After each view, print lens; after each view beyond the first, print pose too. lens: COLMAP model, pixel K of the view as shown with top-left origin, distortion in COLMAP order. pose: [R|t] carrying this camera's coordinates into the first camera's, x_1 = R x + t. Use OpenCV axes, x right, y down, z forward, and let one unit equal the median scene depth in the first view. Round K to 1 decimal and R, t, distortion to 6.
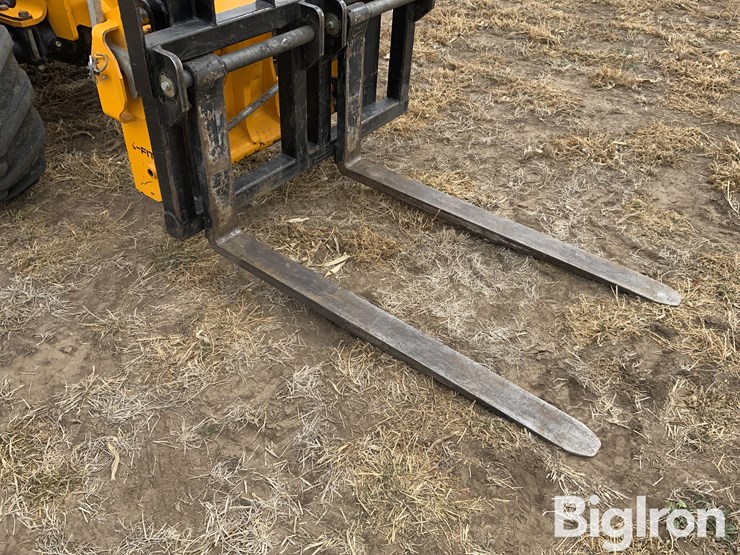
lens RADIAL K [[553.5, 0, 372.3], [0, 553.5, 260.6], [0, 0, 1]] dist [0.055455, -0.082883]
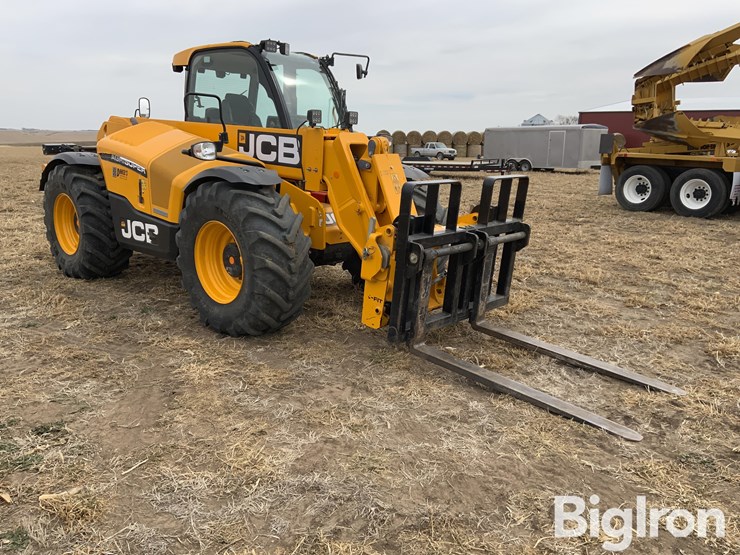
lens RADIAL K [[613.2, 0, 370.0], [0, 613.2, 277.5], [0, 0, 1]] dist [0.096364, -0.186924]
pose [[0.996528, 0.062694, -0.054790, -0.302961], [-0.080345, 0.896709, -0.435268, 0.588963], [0.021842, 0.438159, 0.898632, -0.803528]]
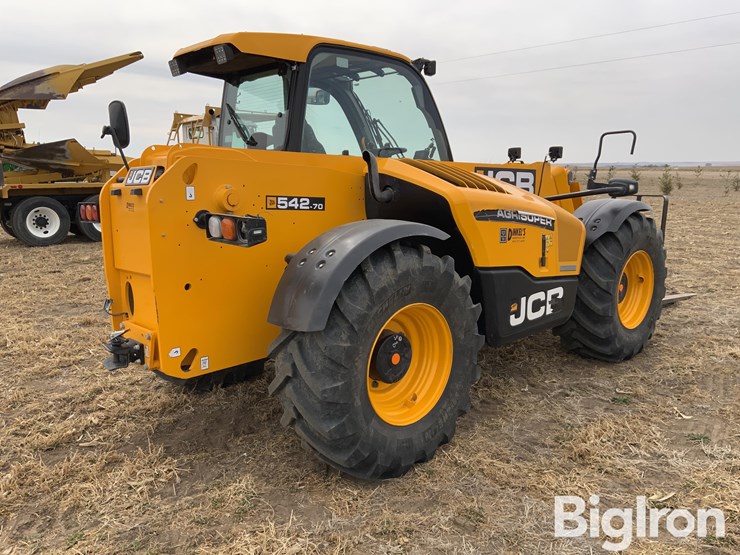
lens RADIAL K [[613.2, 0, 370.0], [0, 613.2, 277.5], [0, 0, 1]] dist [0.096364, -0.186924]
pose [[0.137855, -0.149724, 0.979070, -3.281487], [0.625297, 0.779763, 0.031201, -1.048768], [-0.768114, 0.607908, 0.201116, 1.330787]]
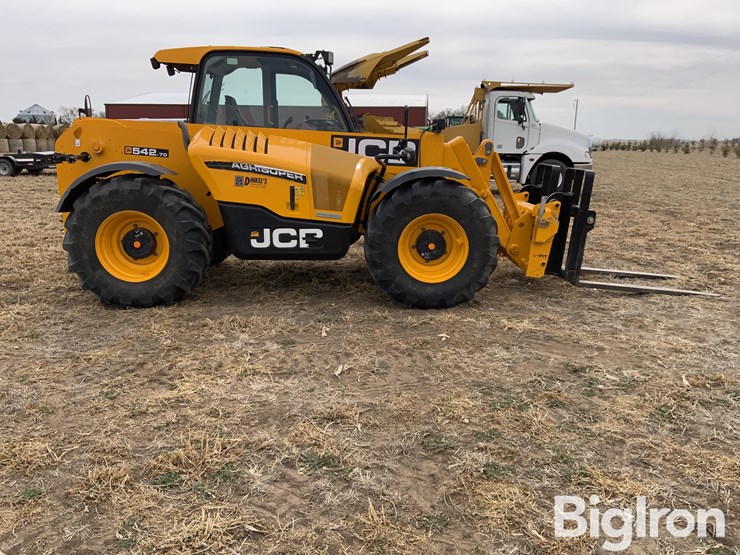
lens RADIAL K [[613.2, 0, 370.0], [0, 613.2, 277.5], [0, 0, 1]] dist [0.096364, -0.186924]
pose [[0.764139, -0.107369, 0.636053, -2.754913], [0.377812, 0.873712, -0.306407, 0.437425], [-0.522829, 0.474446, 0.708203, -0.521482]]
